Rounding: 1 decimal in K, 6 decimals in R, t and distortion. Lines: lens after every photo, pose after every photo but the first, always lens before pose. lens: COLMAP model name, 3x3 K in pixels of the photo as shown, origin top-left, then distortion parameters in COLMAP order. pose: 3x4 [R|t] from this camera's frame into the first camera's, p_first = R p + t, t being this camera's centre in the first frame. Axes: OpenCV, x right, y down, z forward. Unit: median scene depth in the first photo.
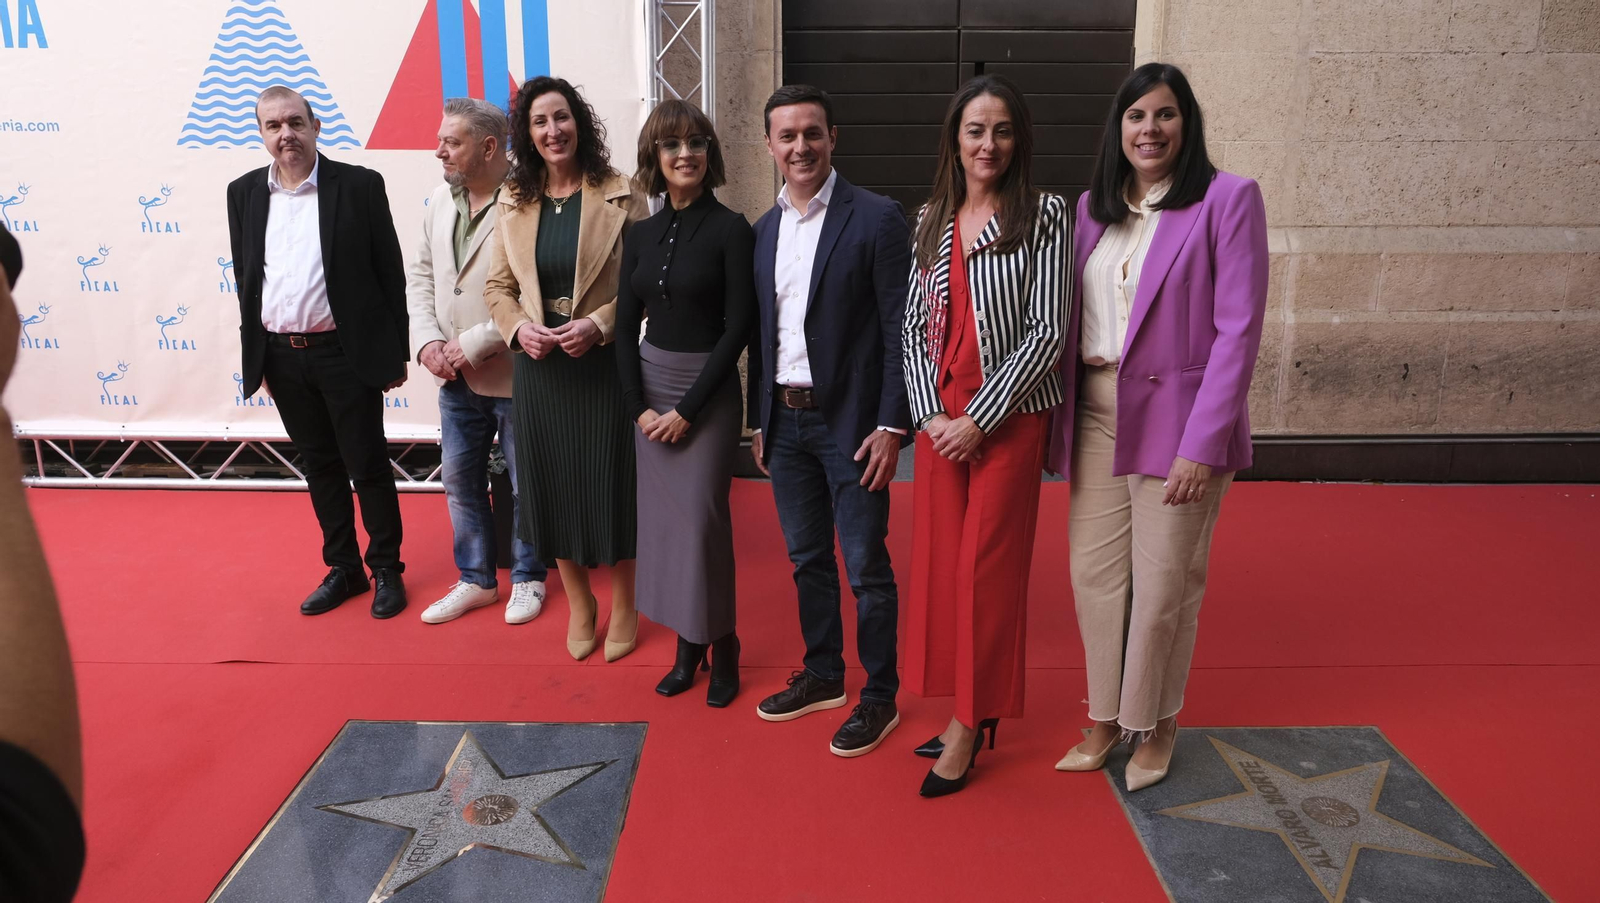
lens RADIAL K [[1088.6, 0, 809.1], [0, 1088.6, 459.7], [0, 0, 1]] dist [-0.013520, 0.004936]
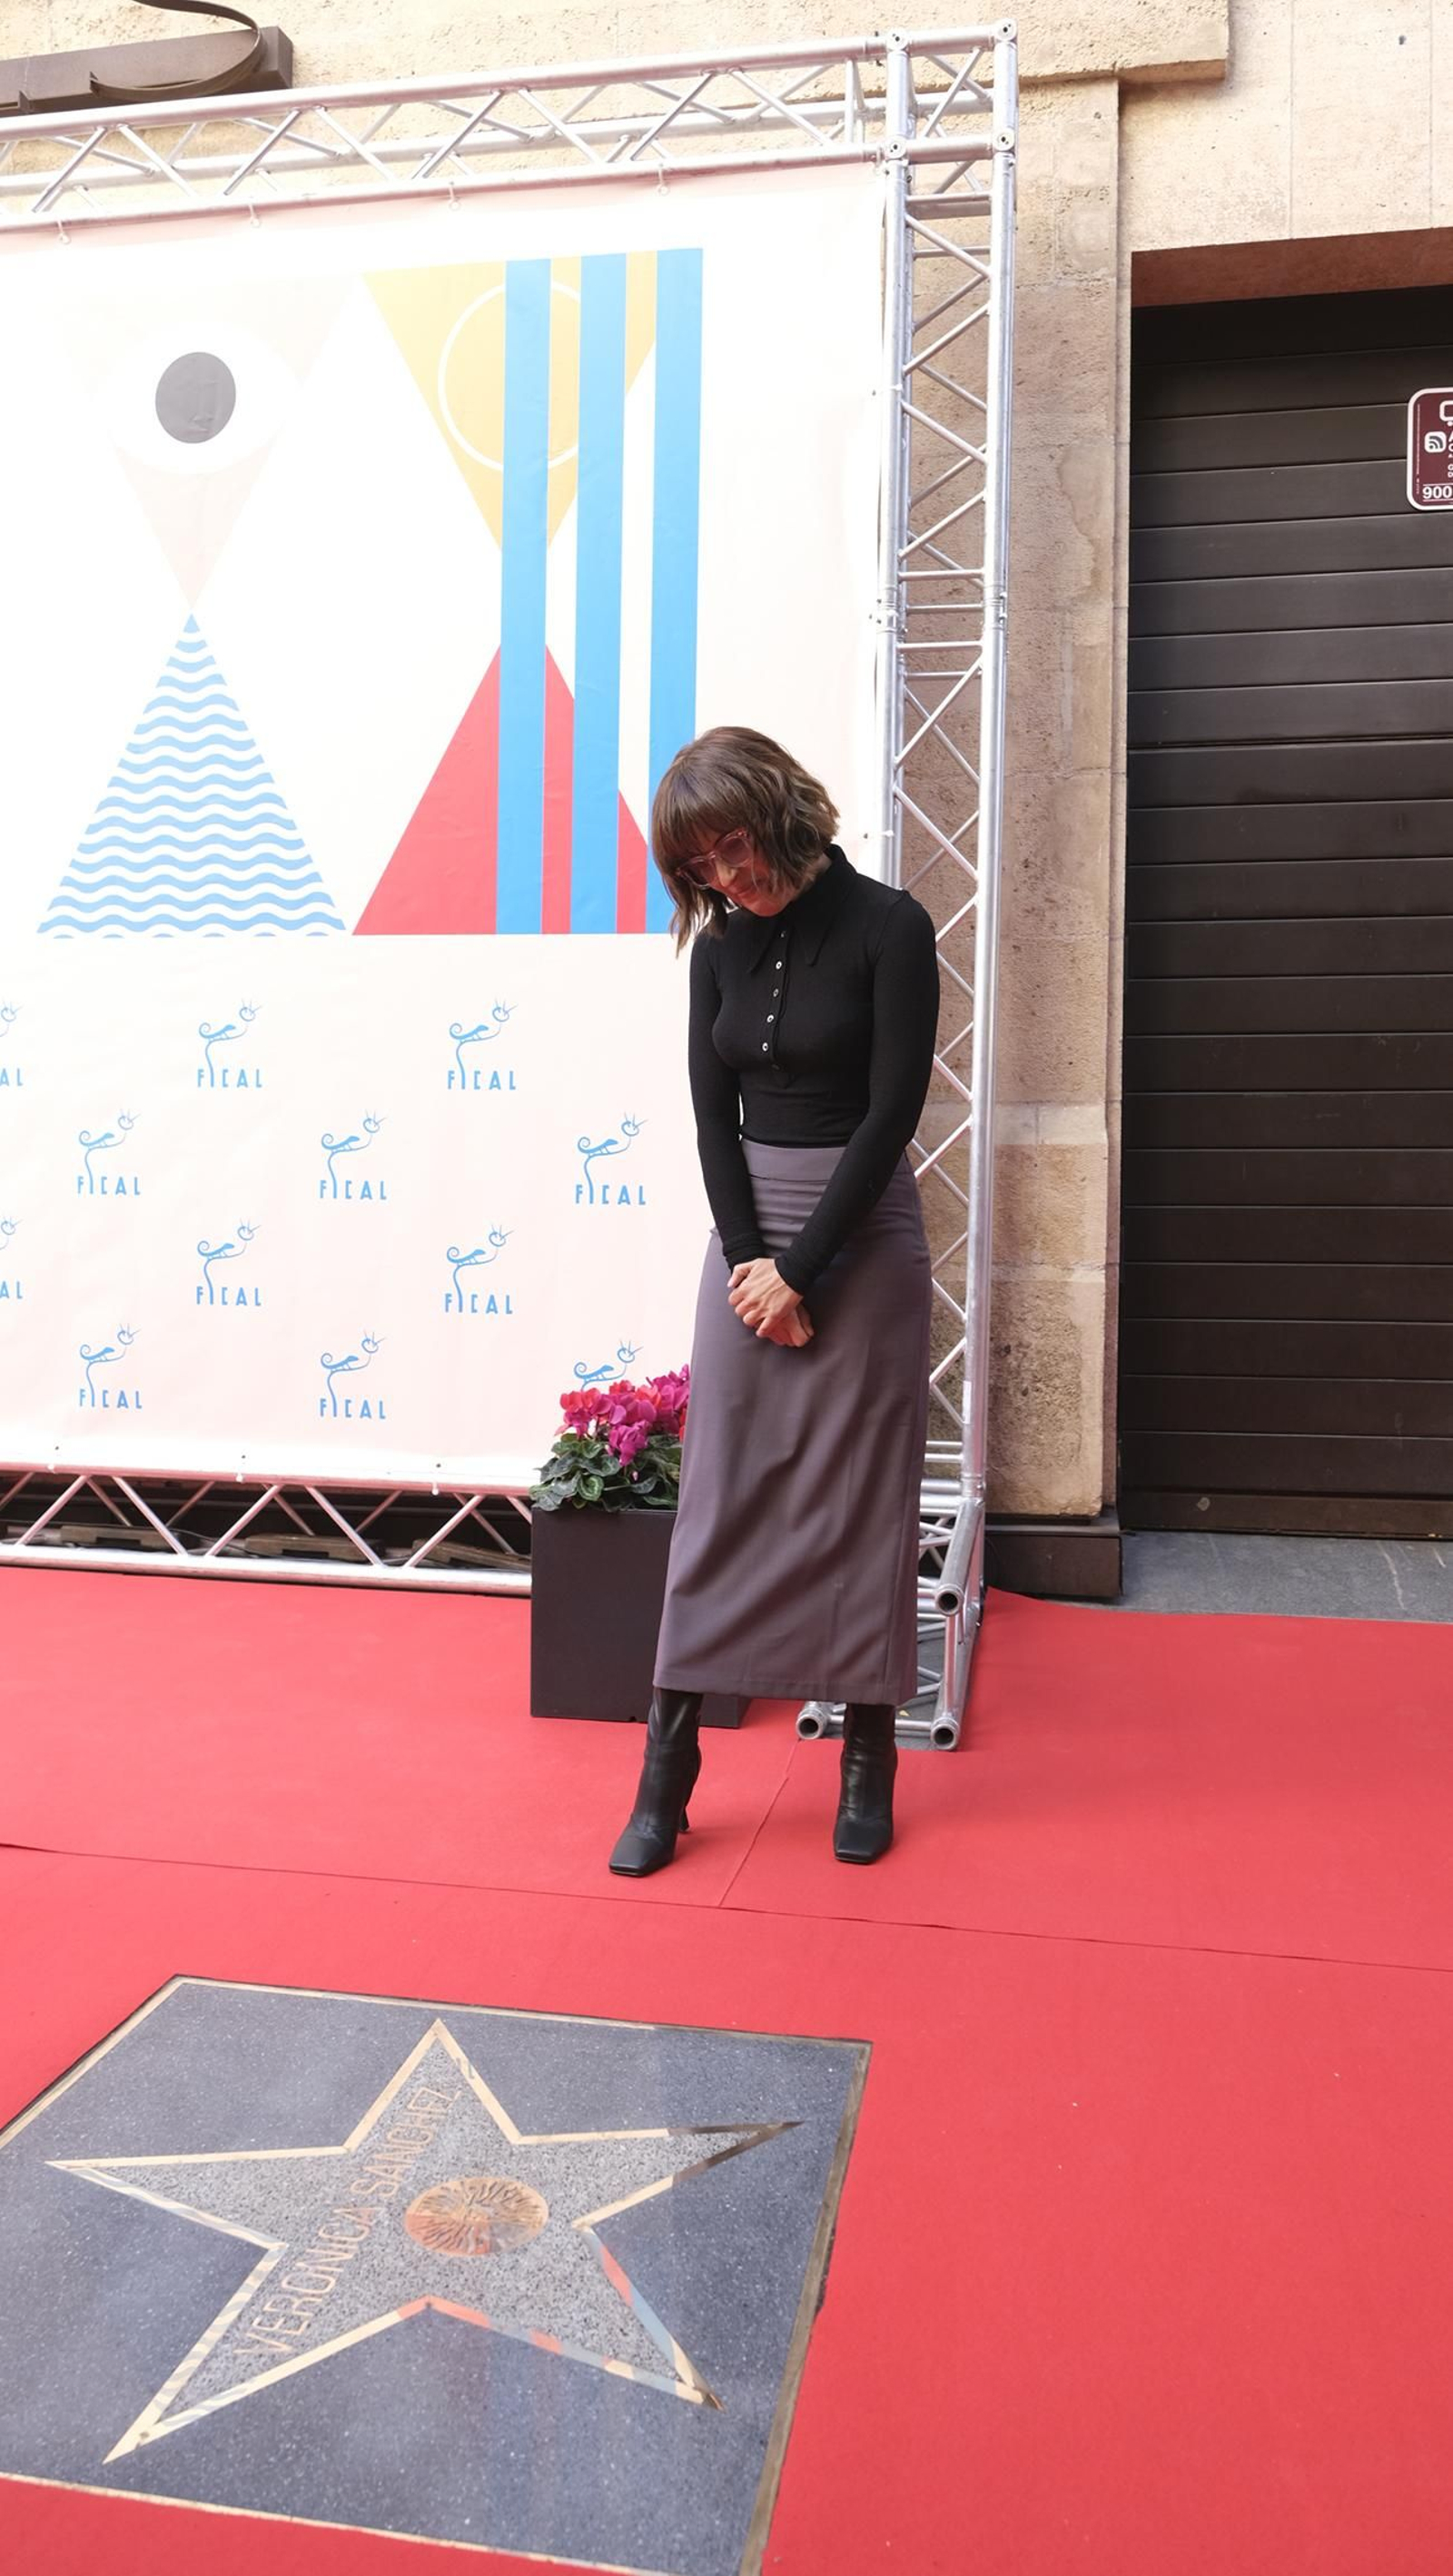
lens RADIAL K [[1856.3, 0, 750.4], [0, 1856.3, 1293.7], [0, 0, 1]] dist [-0.049917, 0.006903]
pose [[0.985080, 0.014822, -0.171460, -0.051359], [-0.051855, 0.975547, -0.213586, 0.077201], [0.164101, 0.219291, 0.961760, 0.182214]]
